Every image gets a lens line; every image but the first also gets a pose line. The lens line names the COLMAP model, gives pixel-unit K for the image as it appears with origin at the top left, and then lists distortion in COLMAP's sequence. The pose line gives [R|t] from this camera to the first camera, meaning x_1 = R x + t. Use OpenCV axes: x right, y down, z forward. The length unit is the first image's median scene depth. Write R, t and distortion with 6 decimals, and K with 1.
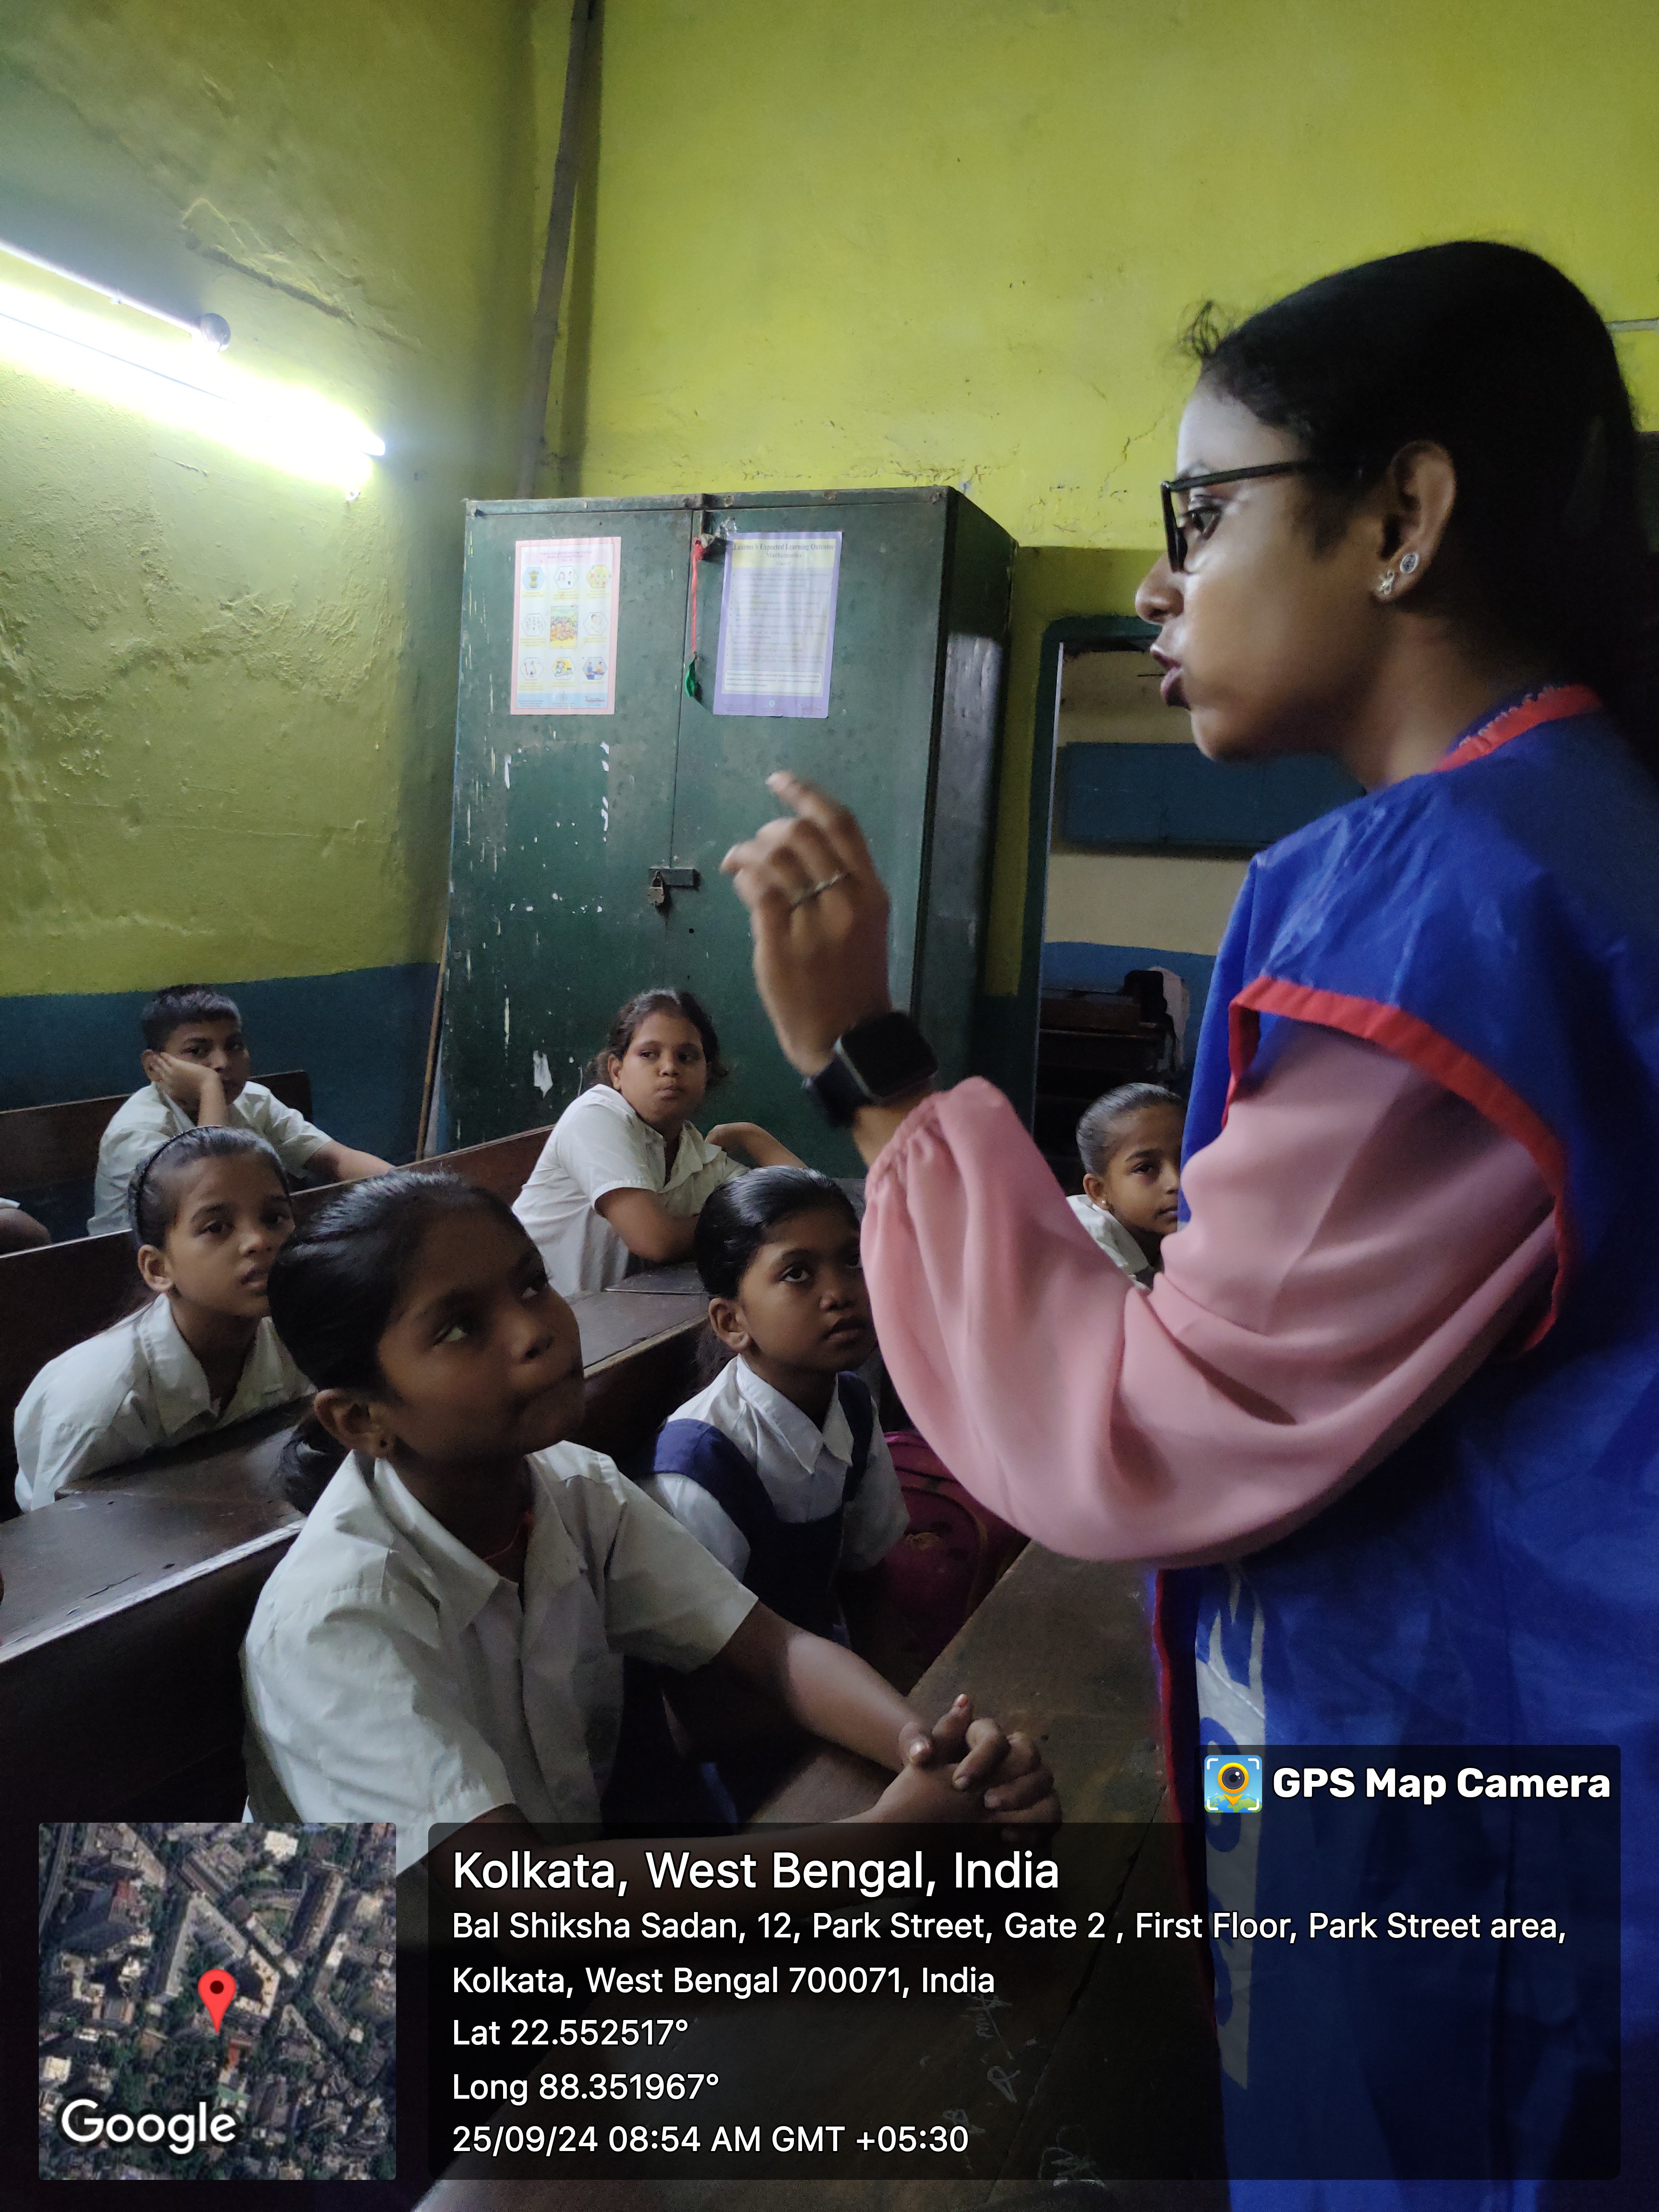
lens RADIAL K [[1651.0, 0, 849.2], [0, 1651.0, 1099.0], [0, 0, 1]] dist [0.030682, -0.003622]
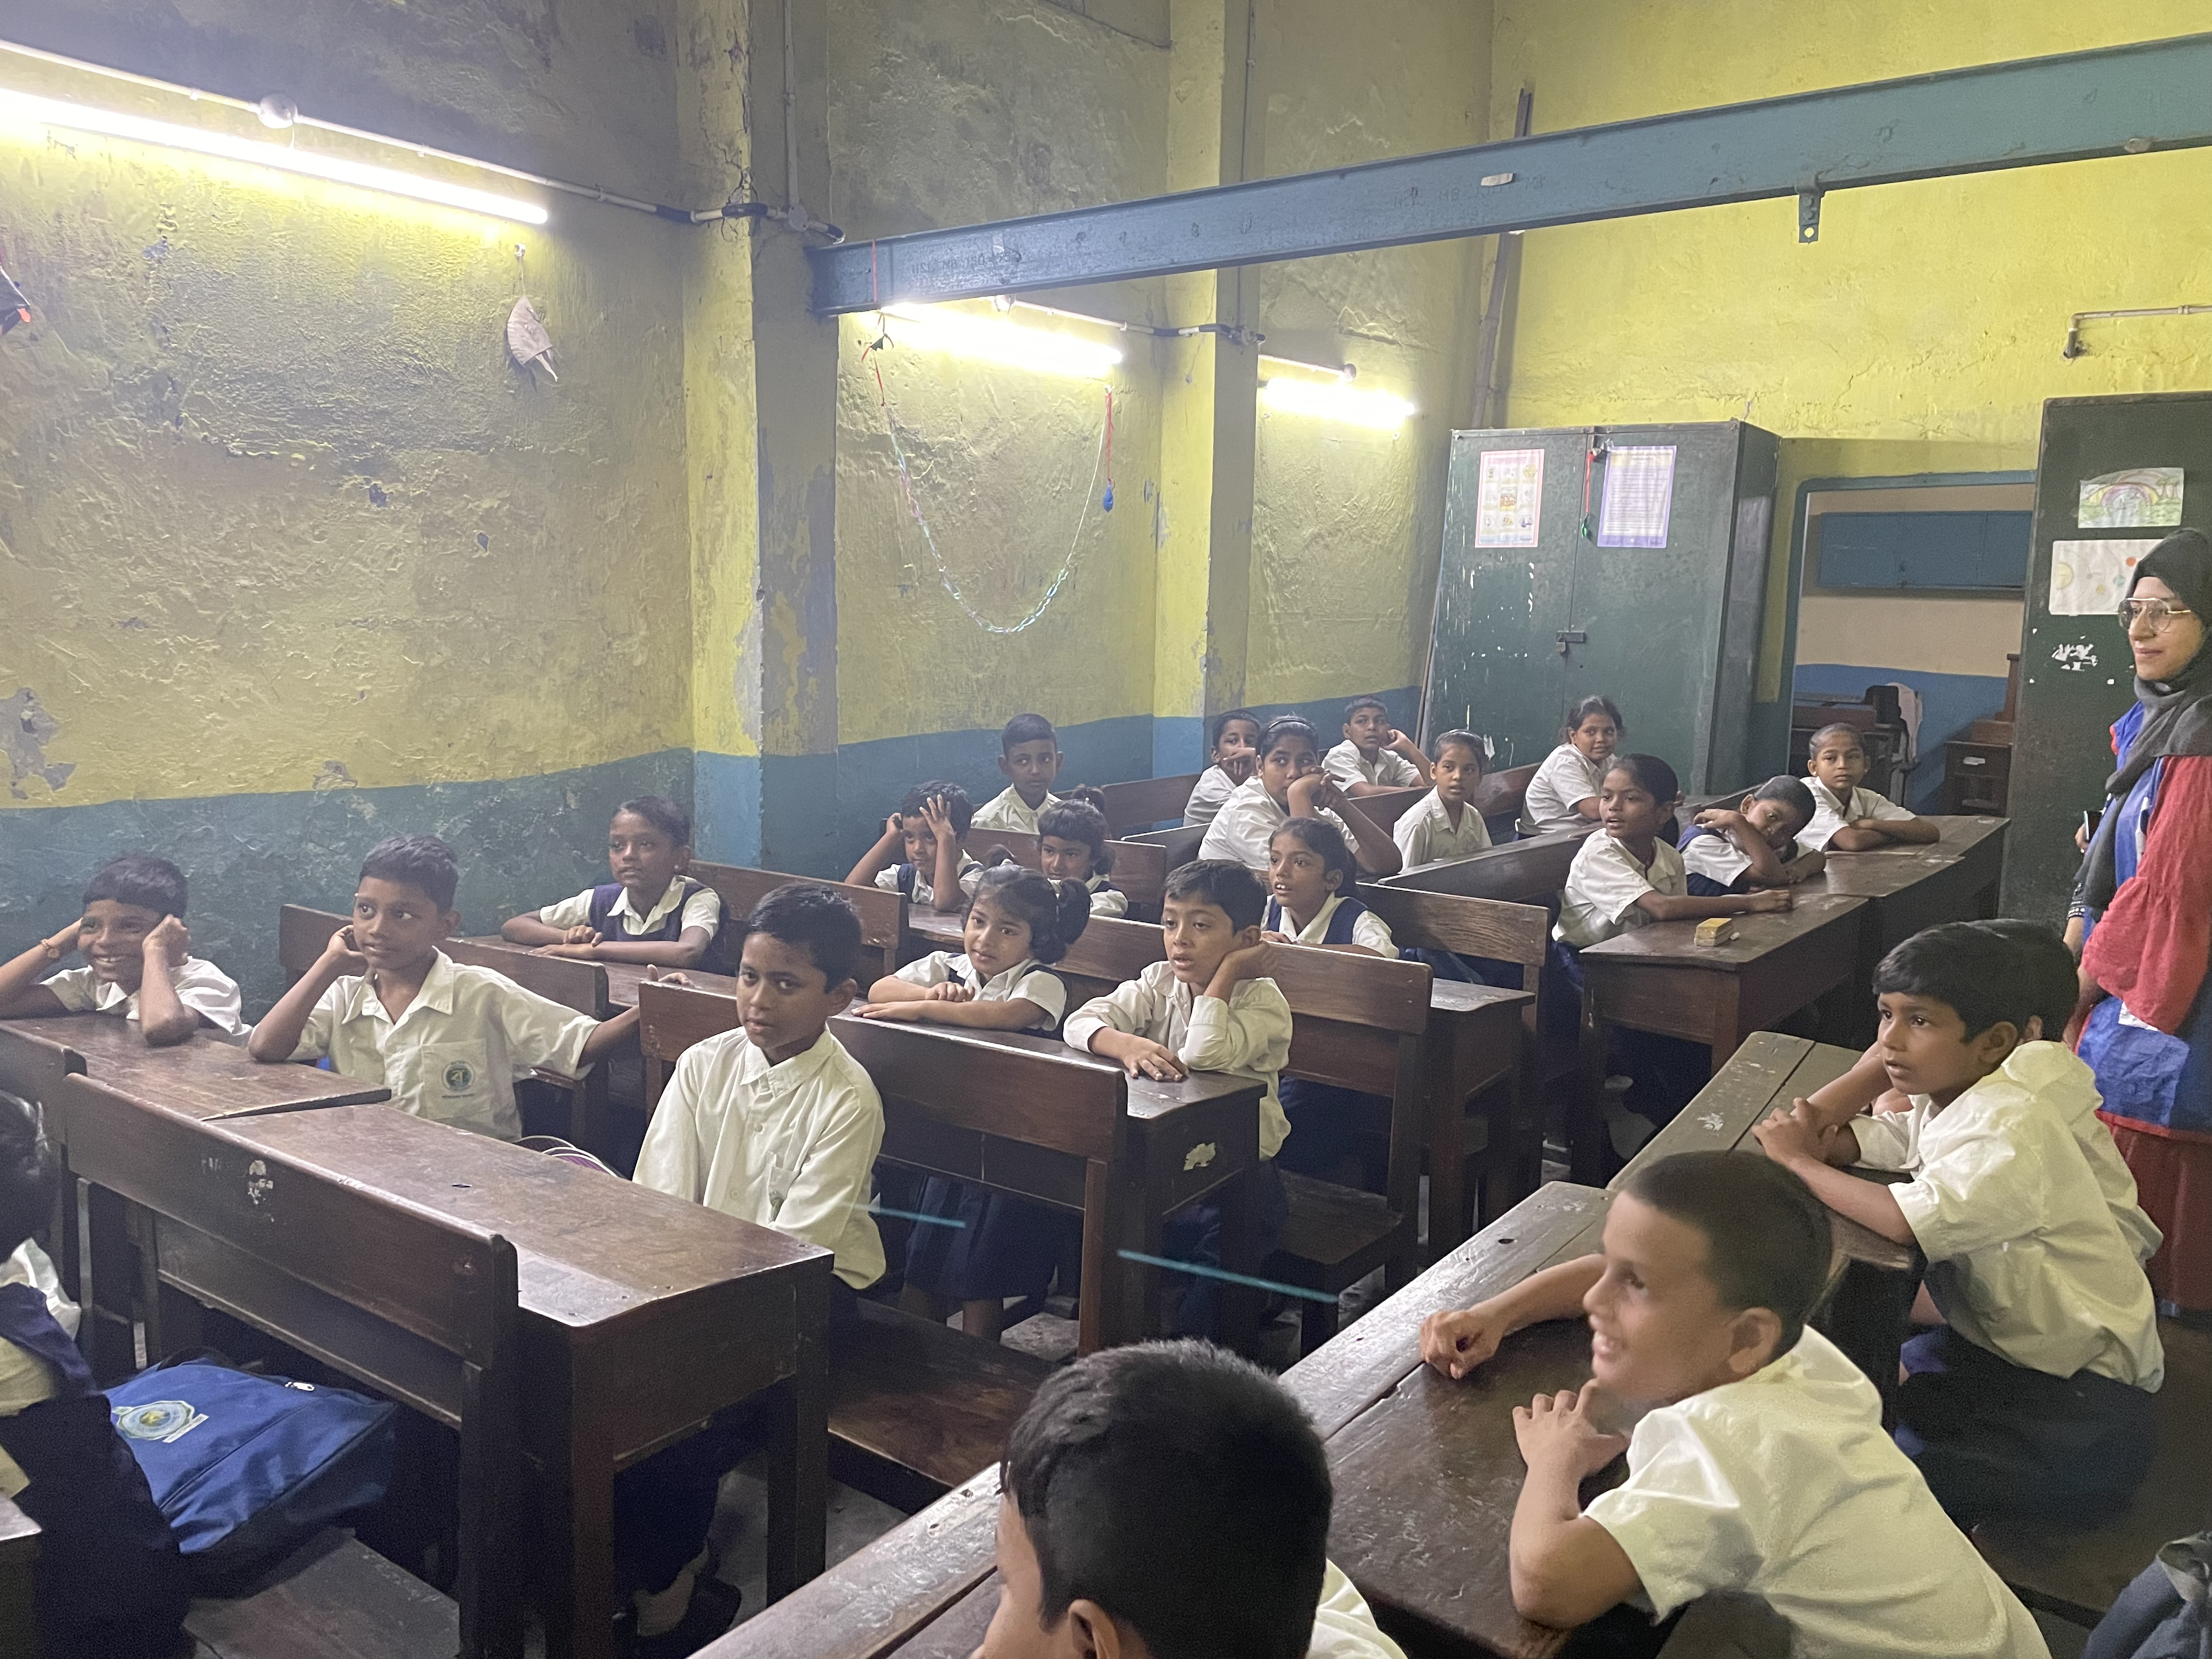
lens RADIAL K [[1708.0, 0, 1106.5], [0, 1708.0, 816.2], [0, 0, 1]] dist [0.056819, -0.032287]
pose [[0.965607, 0.010051, -0.259810, -0.109025], [-0.010848, 0.999940, -0.001636, 0.069477], [0.259778, 0.004398, 0.965658, -0.940369]]
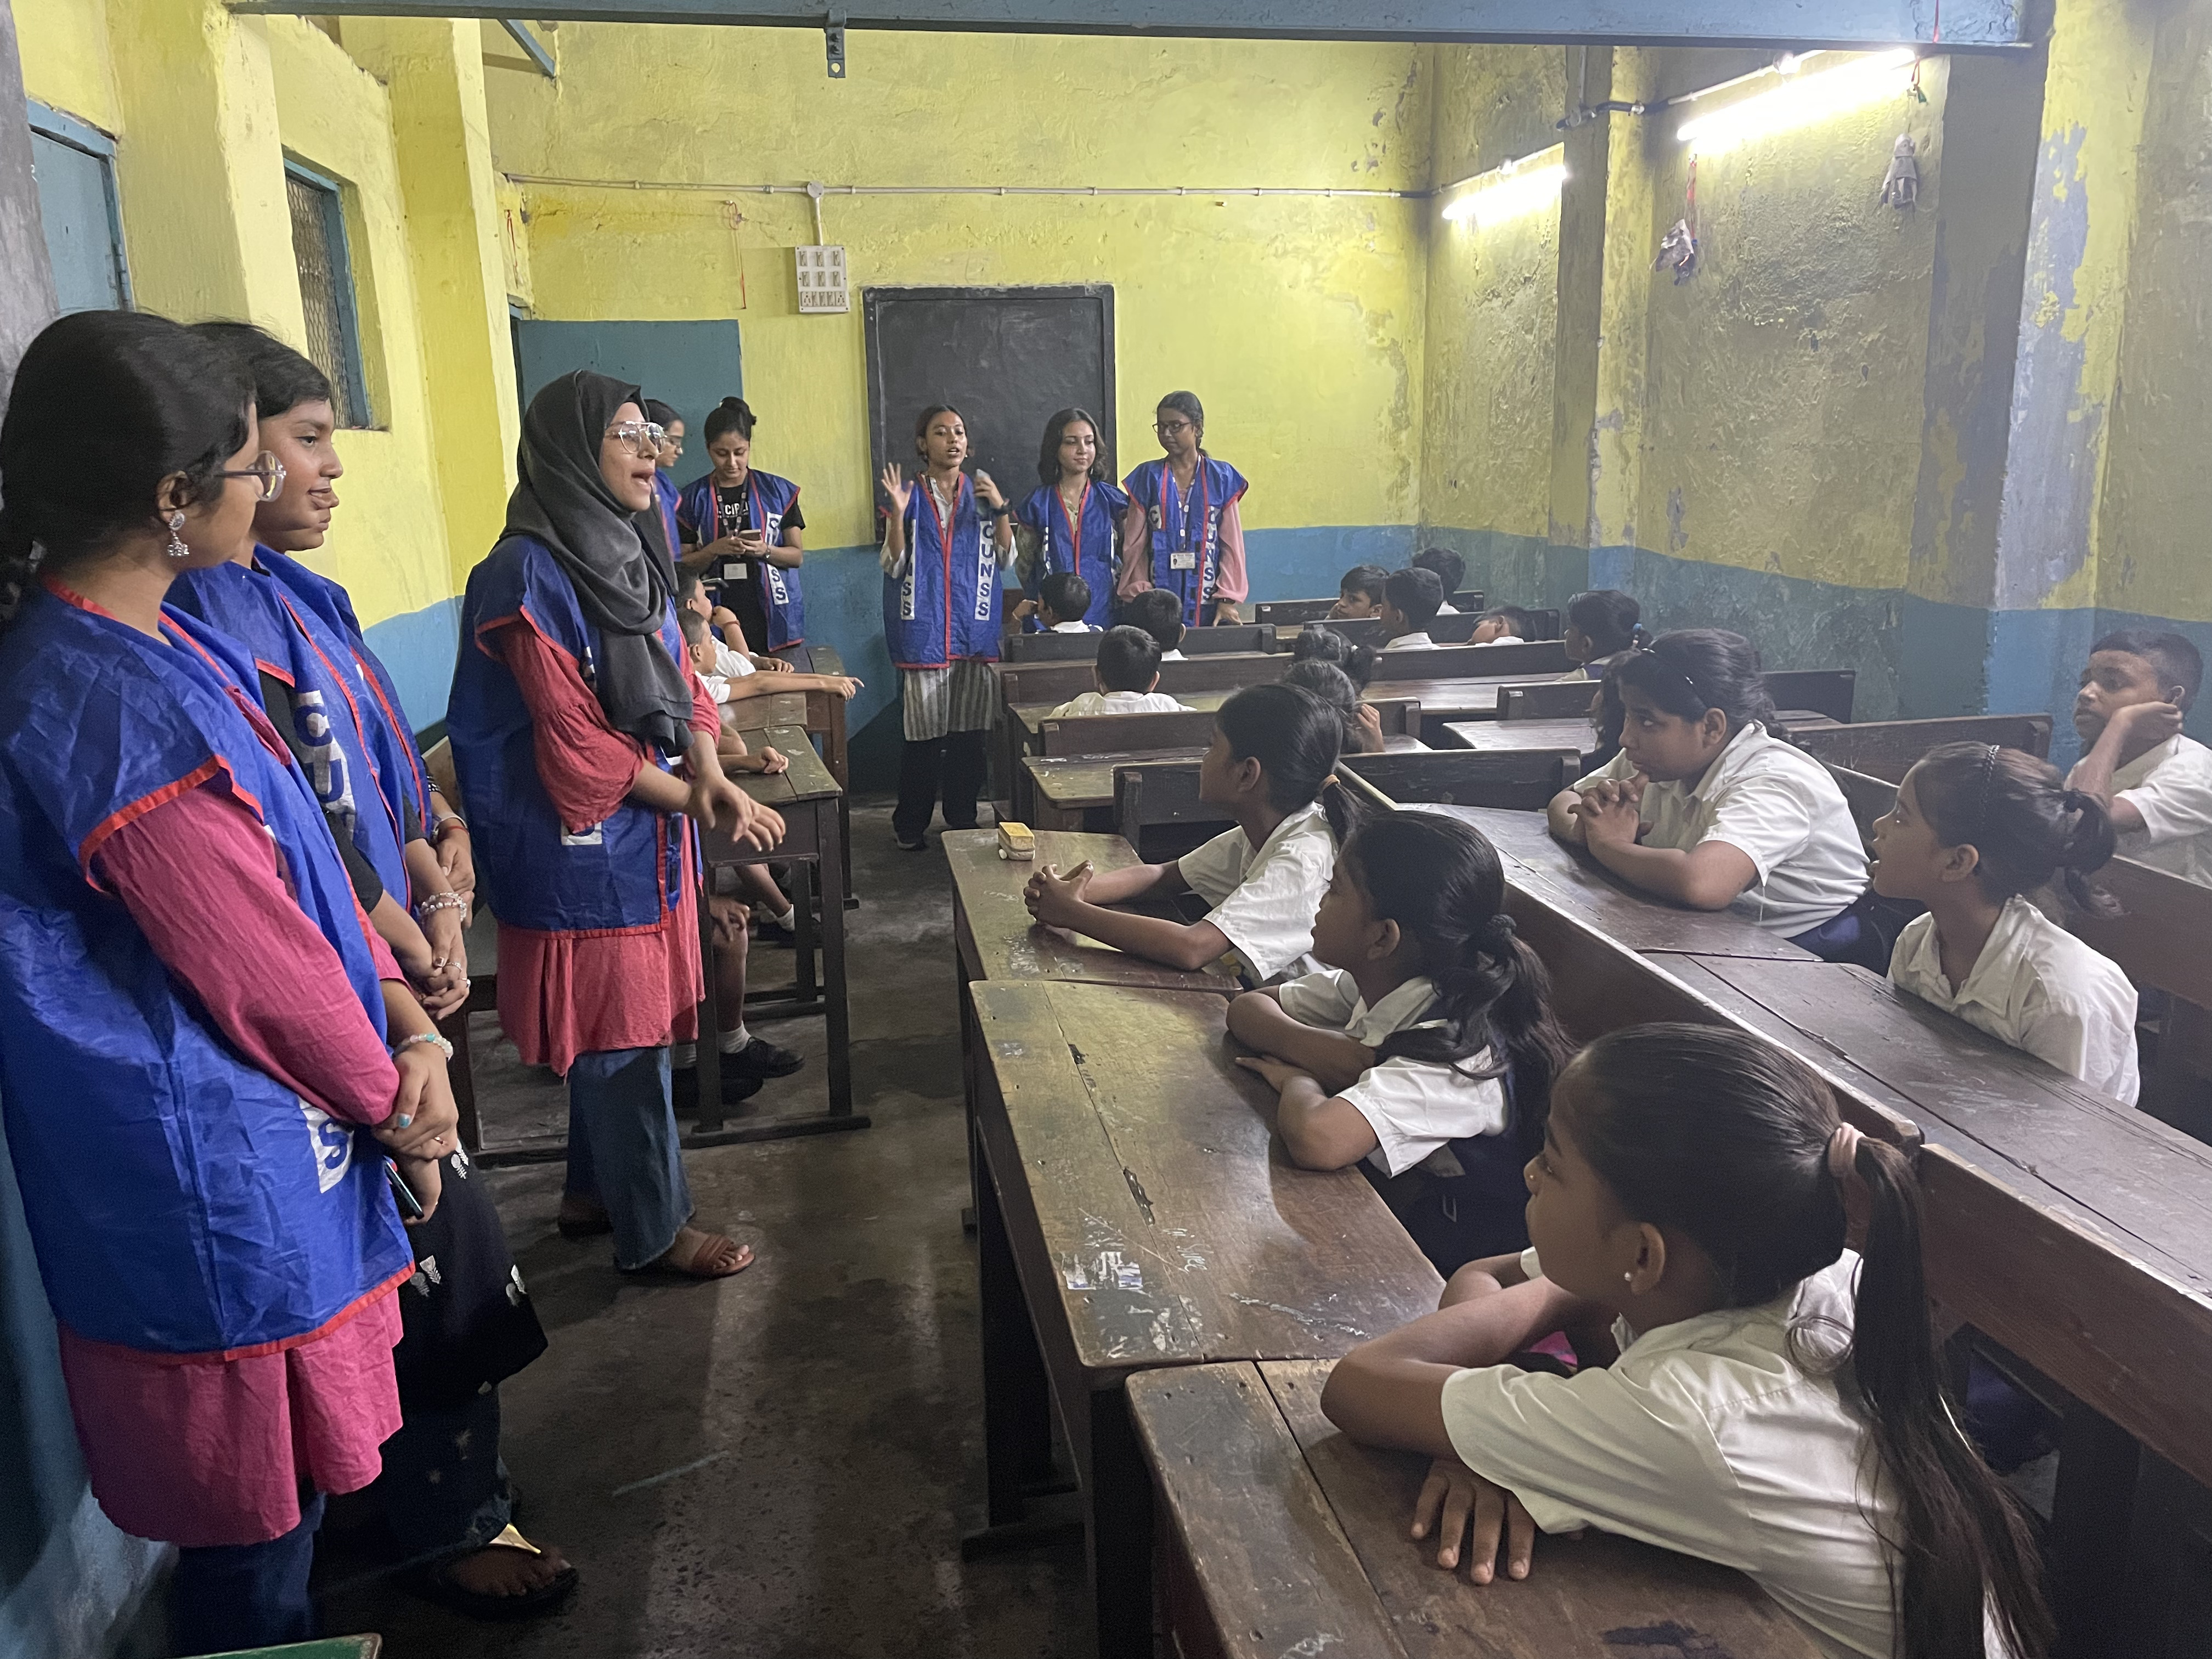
lens RADIAL K [[1708.0, 0, 1097.6], [0, 1708.0, 833.6], [0, 0, 1]] dist [0.056819, -0.032287]
pose [[-0.845635, 0.095395, -0.525168, 0.324014], [-0.082126, 0.948930, 0.304610, -0.100980], [0.527406, 0.300719, -0.794614, 0.622311]]
